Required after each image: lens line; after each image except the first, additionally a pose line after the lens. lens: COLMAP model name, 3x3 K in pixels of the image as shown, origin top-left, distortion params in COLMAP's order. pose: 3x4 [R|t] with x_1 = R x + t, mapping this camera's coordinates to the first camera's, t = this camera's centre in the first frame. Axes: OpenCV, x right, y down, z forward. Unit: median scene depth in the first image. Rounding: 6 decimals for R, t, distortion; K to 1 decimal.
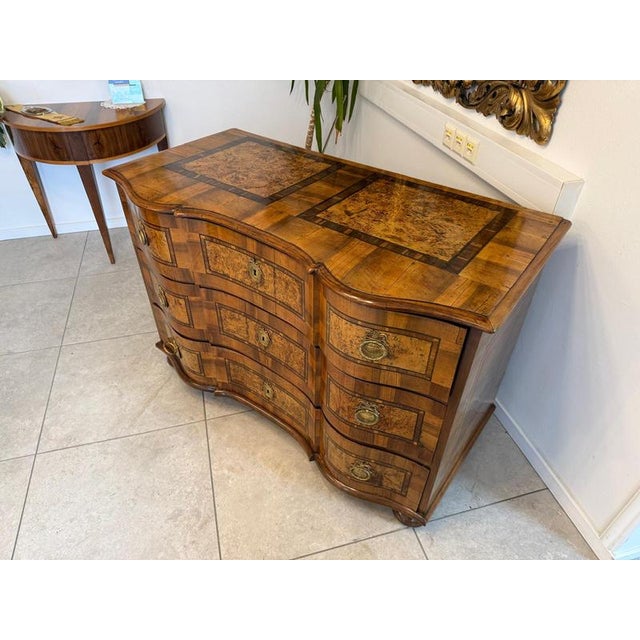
lens RADIAL K [[450.0, 0, 316.6], [0, 450.0, 319.4], [0, 0, 1]] dist [0.109798, -0.169856]
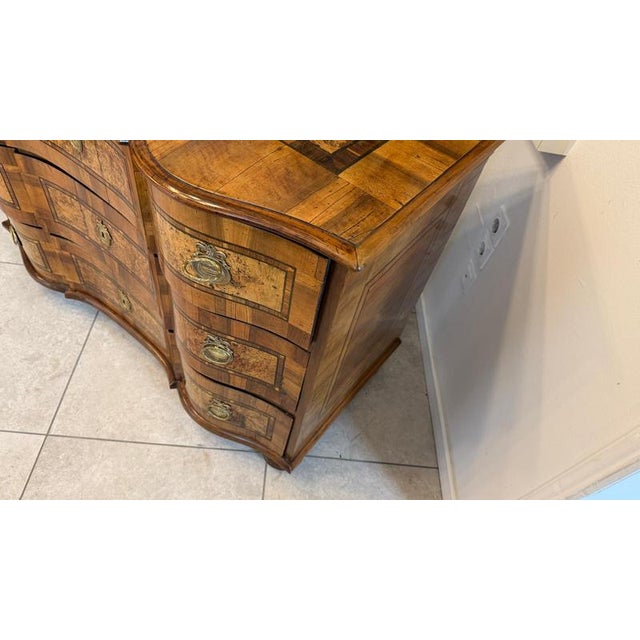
lens RADIAL K [[452.1, 0, 319.3], [0, 452.1, 321.8], [0, 0, 1]] dist [0.095429, -0.160952]
pose [[0.989599, 0.092470, 0.110198, 0.180499], [-0.114989, 0.968765, 0.219710, -0.025905], [-0.086440, -0.230096, 0.969321, 0.231460]]
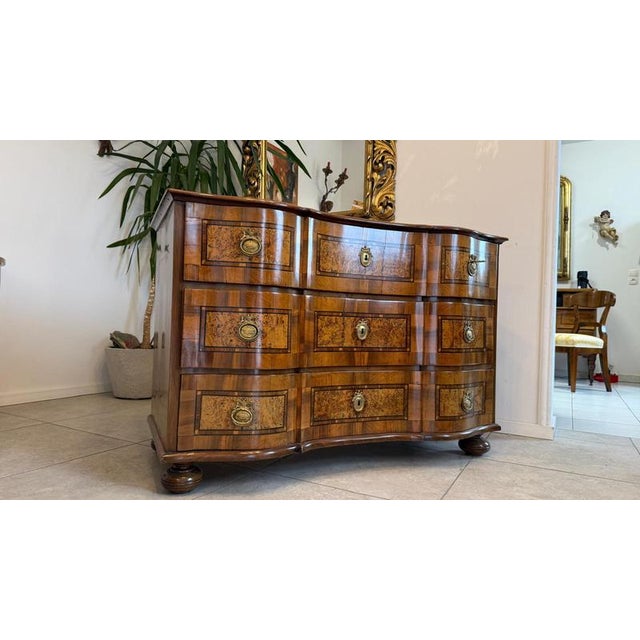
lens RADIAL K [[454.4, 0, 316.4], [0, 454.4, 320.5], [0, 0, 1]] dist [0.122021, -0.179096]
pose [[0.463169, 0.005401, 0.886254, -1.288888], [0.531841, 0.798224, -0.282812, 0.310011], [-0.708957, 0.602336, 0.366840, 0.736544]]
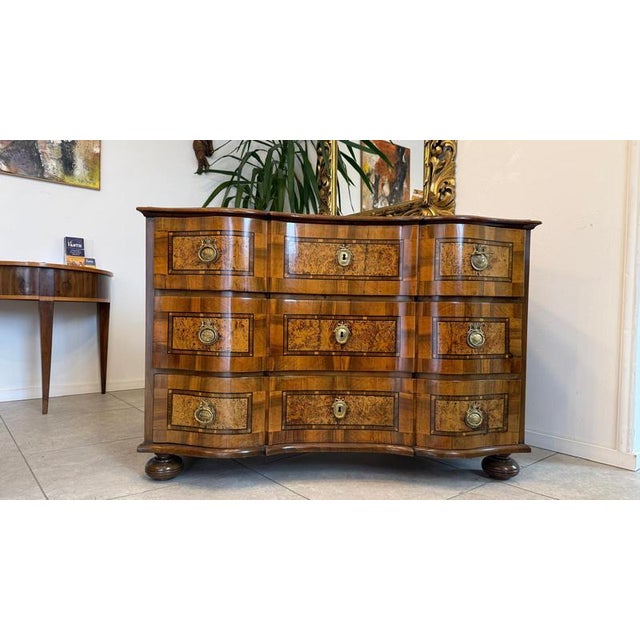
lens RADIAL K [[450.0, 0, 316.6], [0, 450.0, 319.4], [0, 0, 1]] dist [0.109798, -0.169856]
pose [[0.754276, -0.010879, 0.656468, -0.948464], [0.399354, 0.801235, -0.445576, 0.511547], [-0.521138, 0.598250, 0.608697, 0.420556]]
